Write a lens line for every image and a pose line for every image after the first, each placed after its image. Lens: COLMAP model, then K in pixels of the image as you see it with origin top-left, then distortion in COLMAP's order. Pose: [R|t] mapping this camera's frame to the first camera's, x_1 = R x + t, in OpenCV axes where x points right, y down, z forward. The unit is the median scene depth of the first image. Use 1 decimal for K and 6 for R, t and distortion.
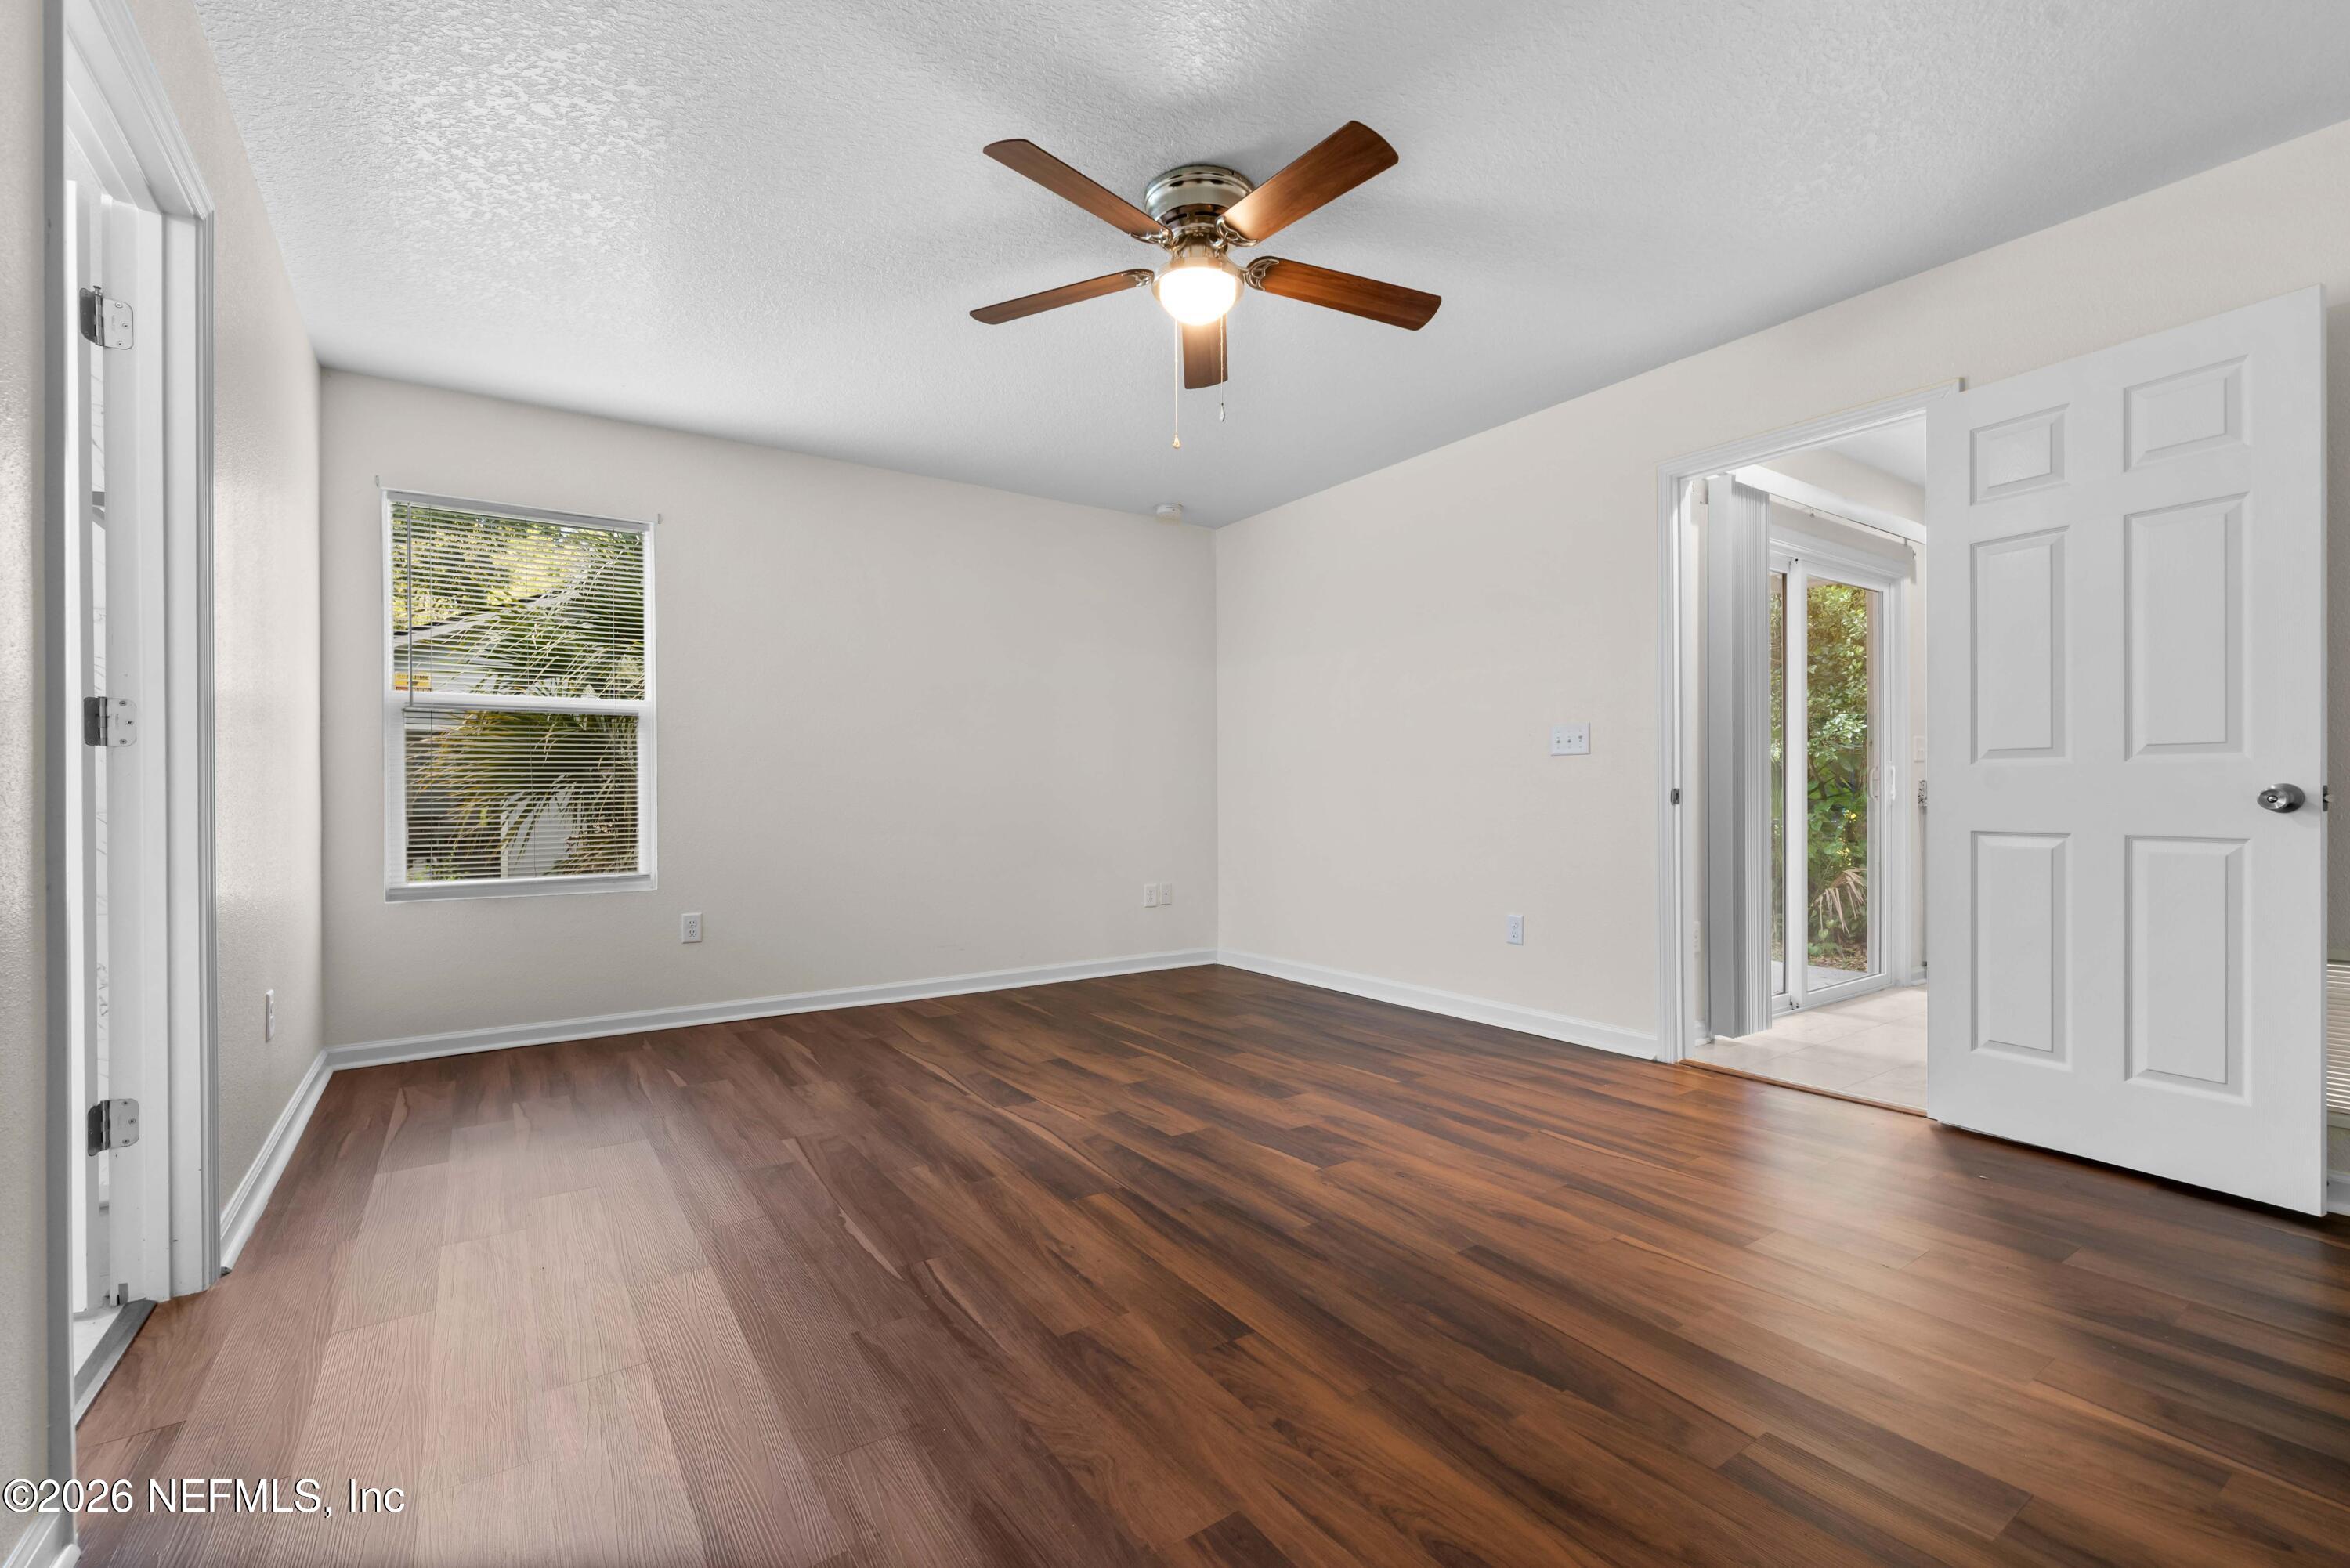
lens RADIAL K [[1009.6, 0, 1171.2], [0, 1009.6, 793.9], [0, 0, 1]] dist [0.002872, 0.000420]
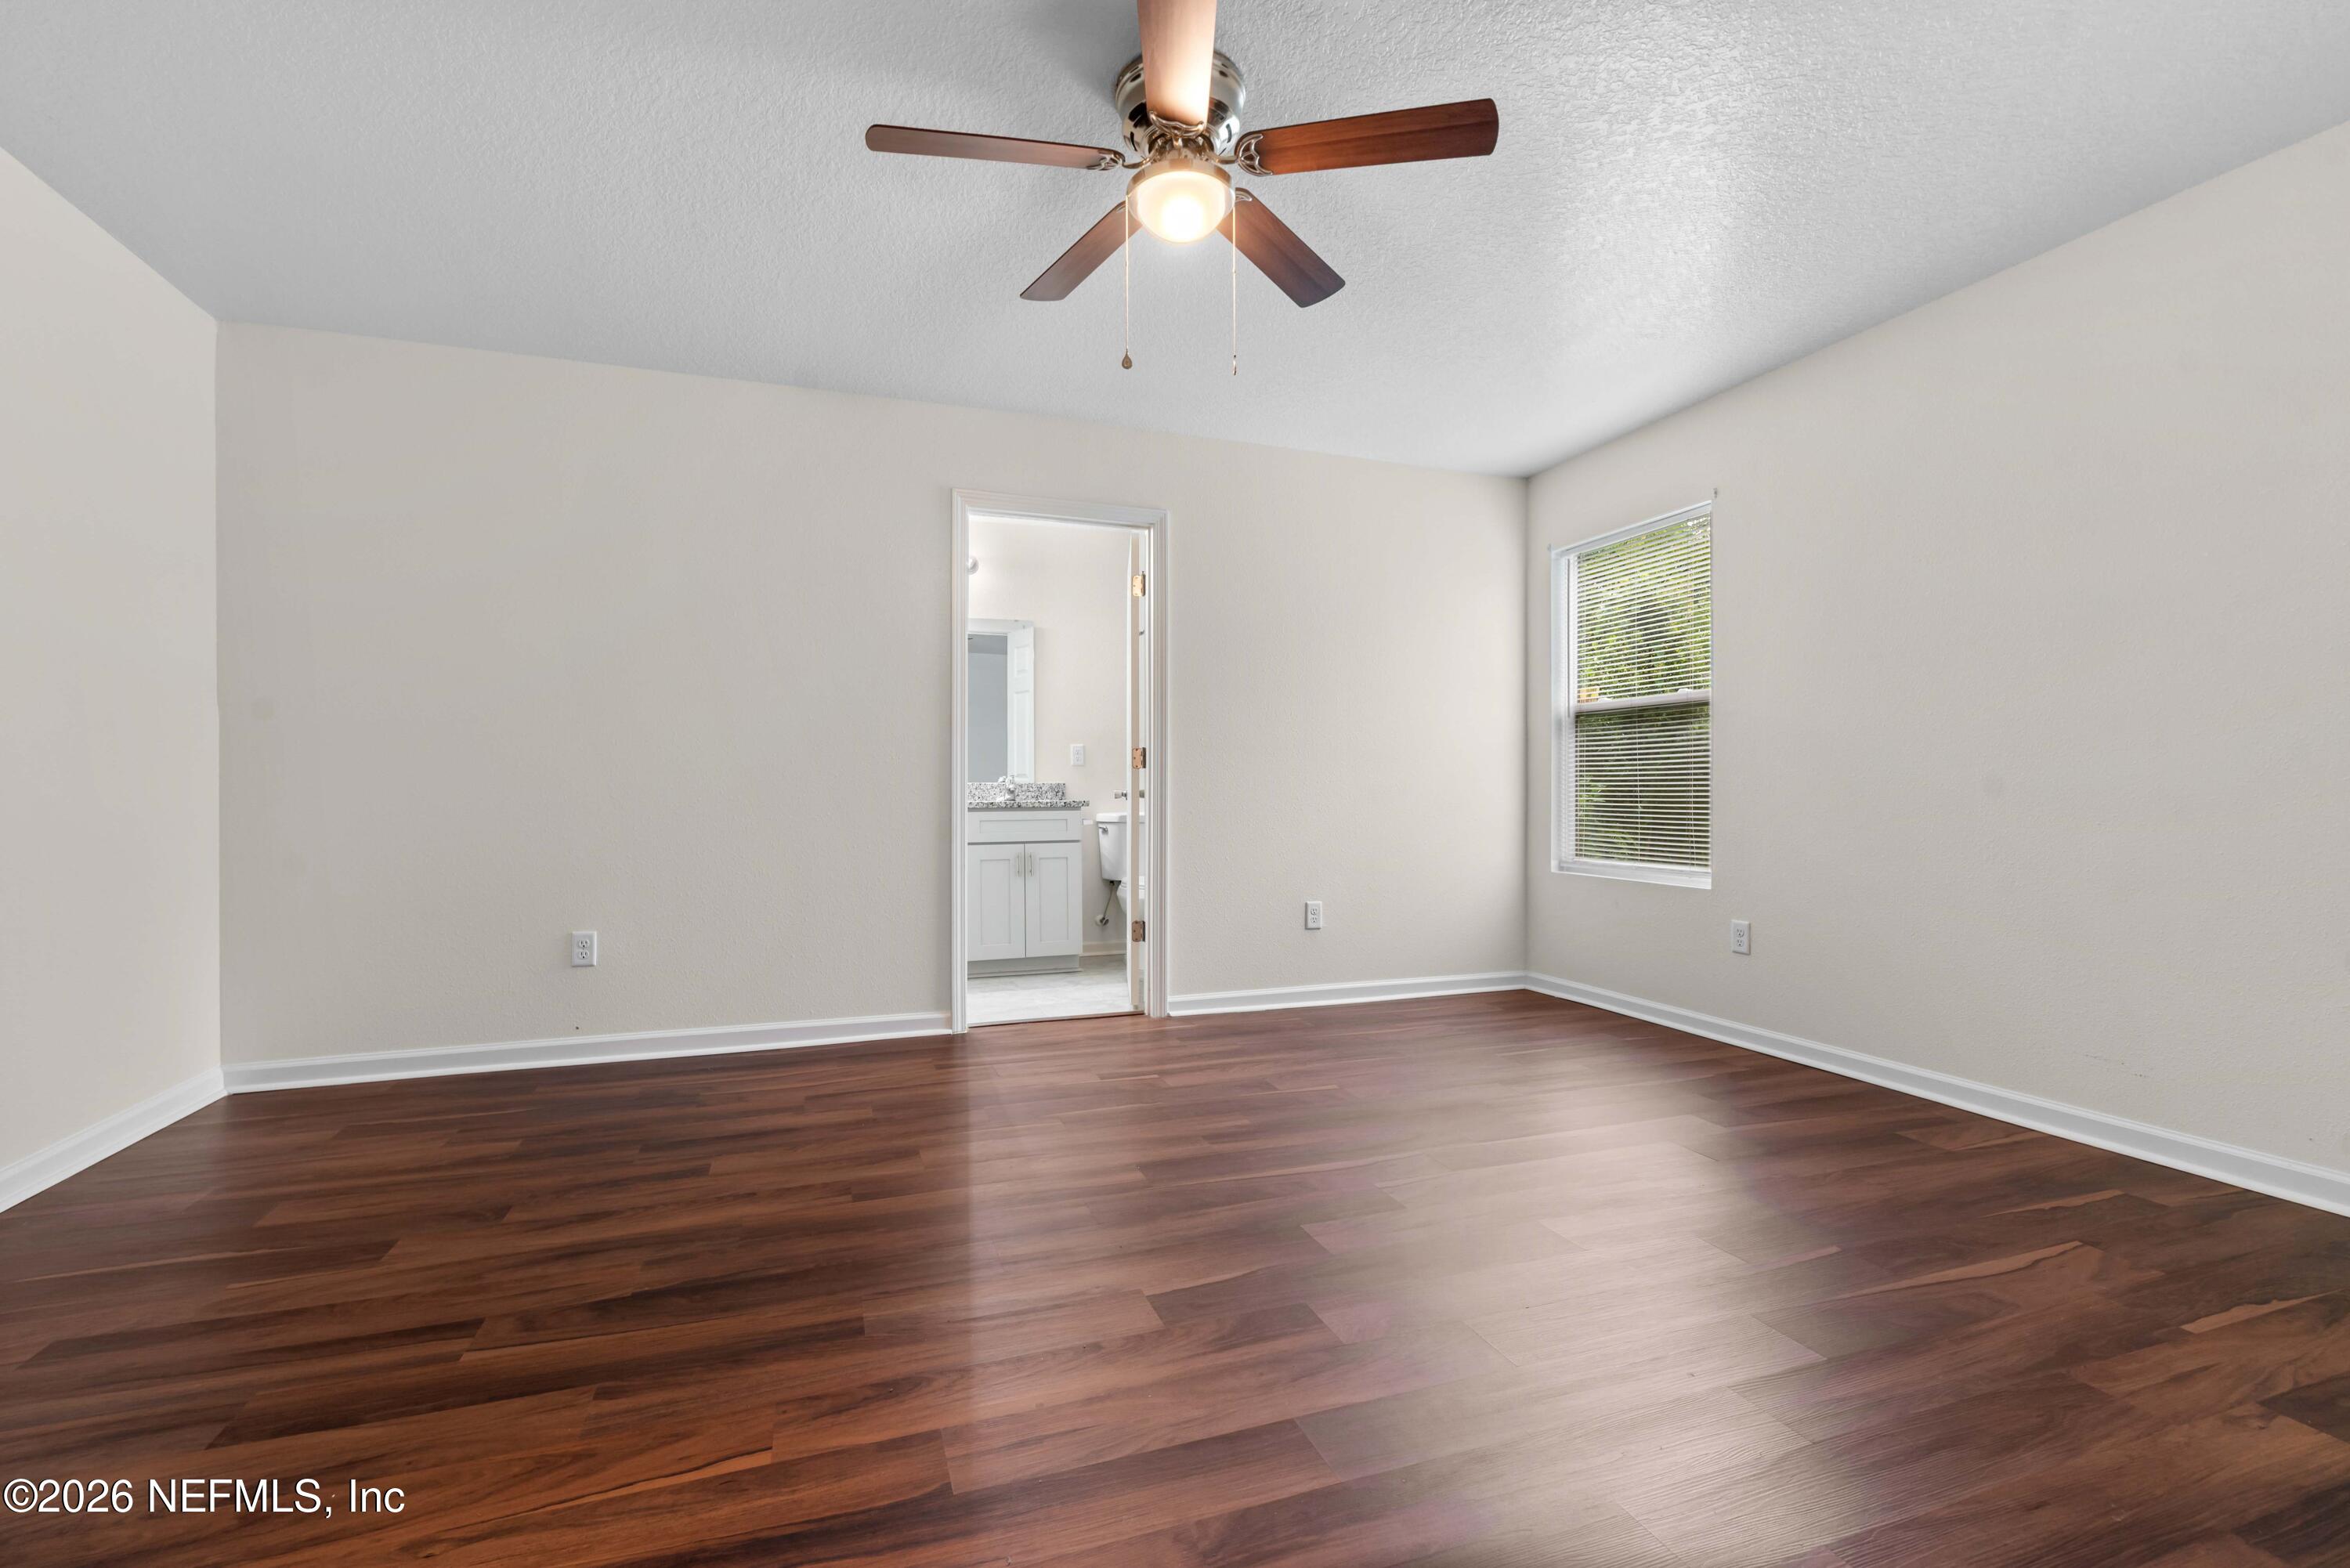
lens RADIAL K [[1009.6, 0, 1169.0], [0, 1009.6, 787.3], [0, 0, 1]] dist [0.002872, 0.000420]
pose [[-0.264038, 0.009715, -0.964463, 1.208284], [0.009299, 0.999928, 0.007526, -0.016177], [0.964467, -0.006982, -0.264109, 1.702889]]
